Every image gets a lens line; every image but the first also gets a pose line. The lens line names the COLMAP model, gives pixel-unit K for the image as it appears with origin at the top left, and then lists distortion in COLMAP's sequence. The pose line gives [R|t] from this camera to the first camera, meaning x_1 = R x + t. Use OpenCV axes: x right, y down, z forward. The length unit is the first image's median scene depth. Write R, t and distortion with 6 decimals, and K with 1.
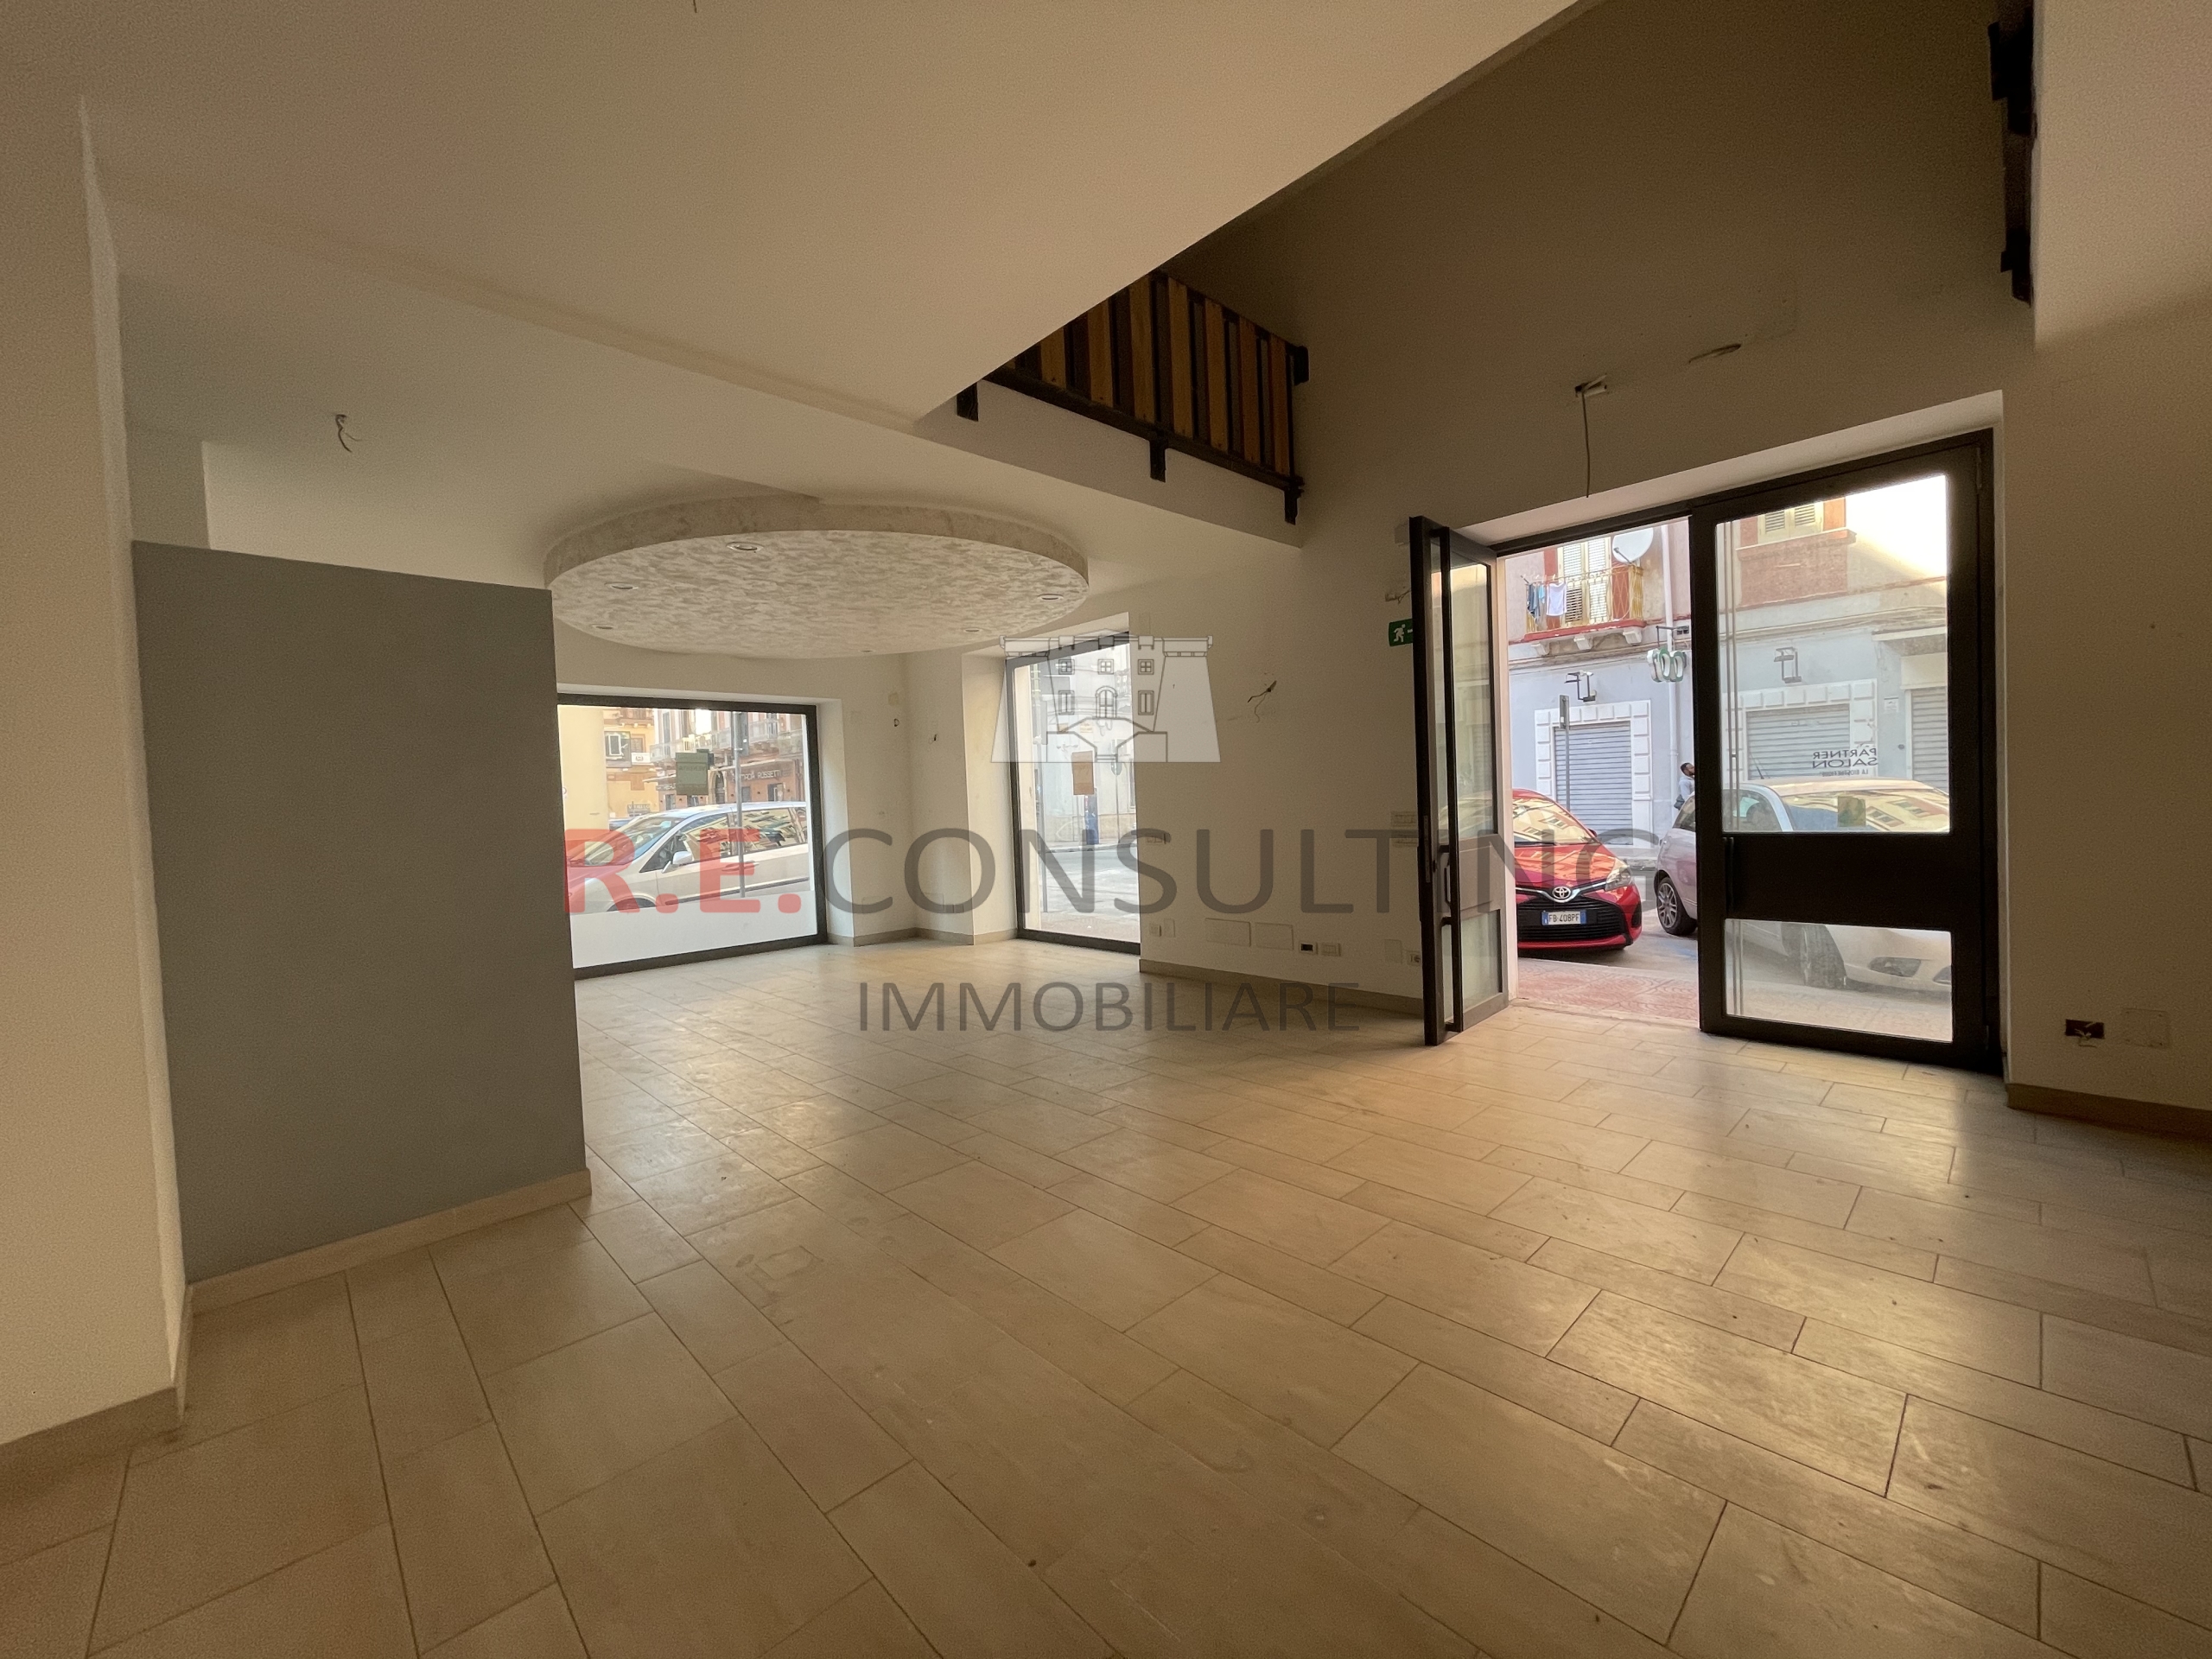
lens RADIAL K [[888.3, 0, 1106.0], [0, 888.3, 829.5], [0, 0, 1]] dist [-0.000931, 0.000531]
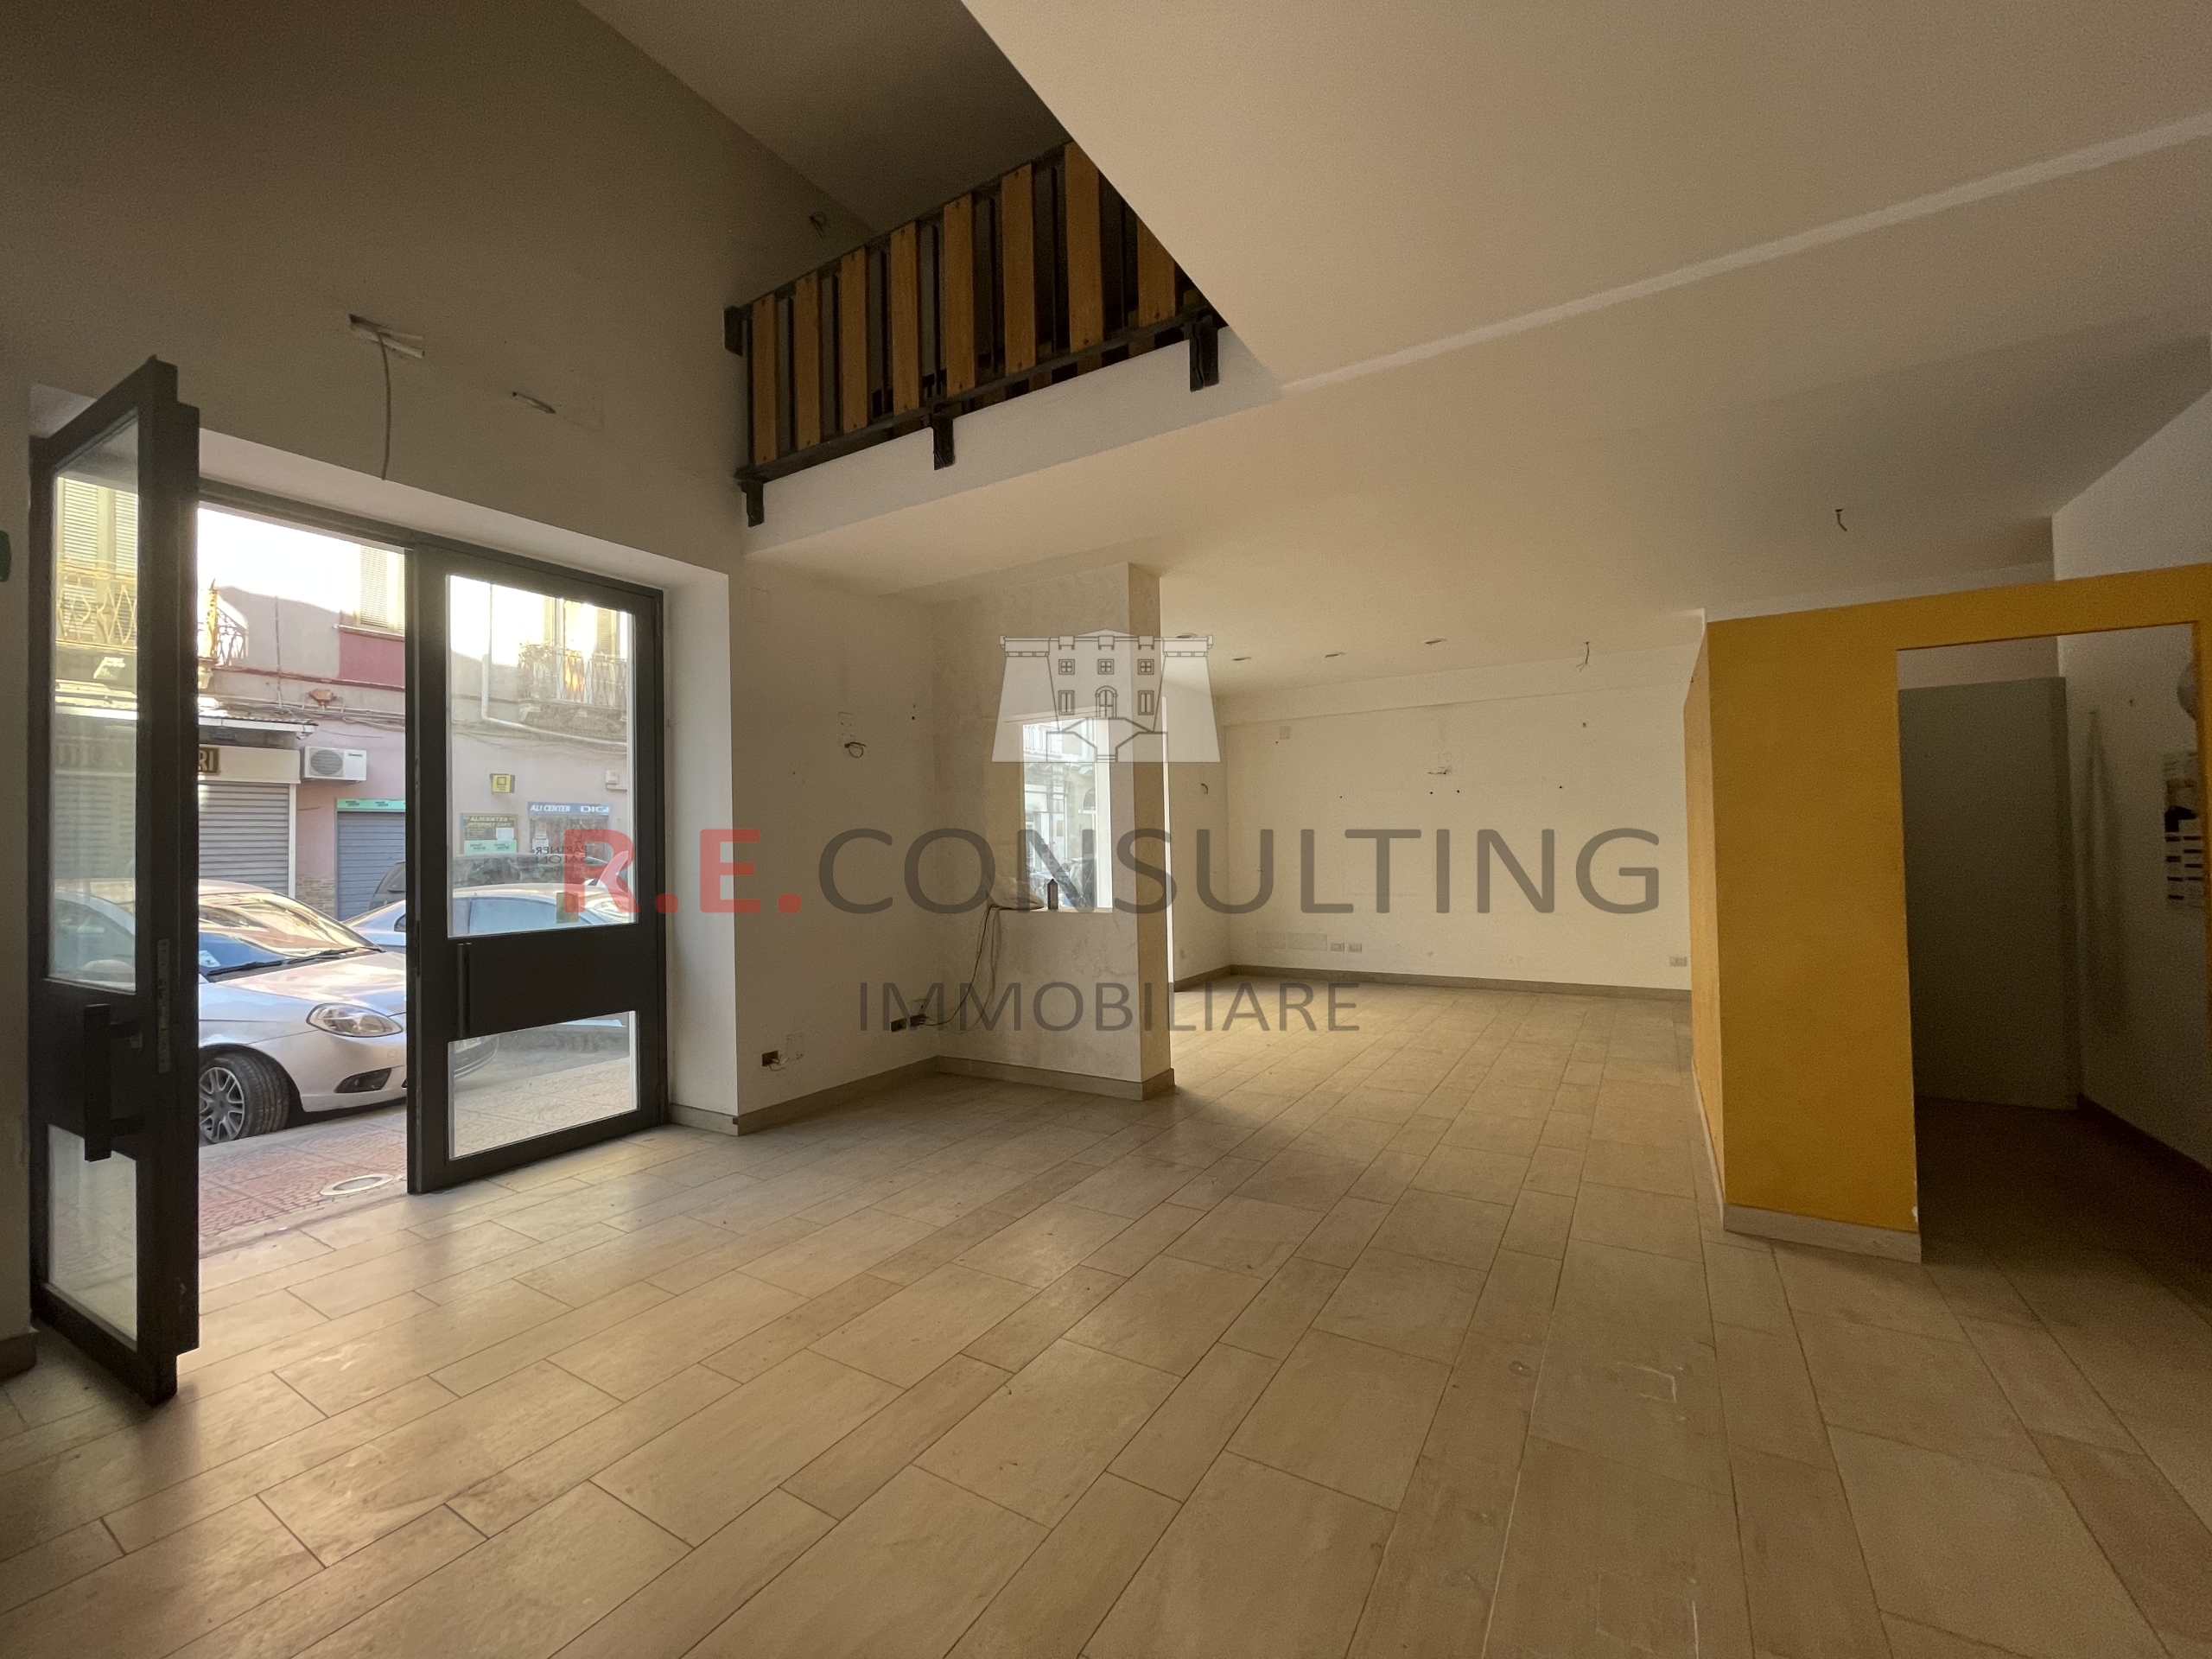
lens RADIAL K [[888.3, 0, 1106.0], [0, 888.3, 829.5], [0, 0, 1]] dist [-0.000931, 0.000531]
pose [[-0.262945, 0.066421, 0.962522, -0.297548], [0.060435, 0.996802, -0.052277, -0.018193], [-0.962916, 0.044424, -0.266118, 0.675052]]
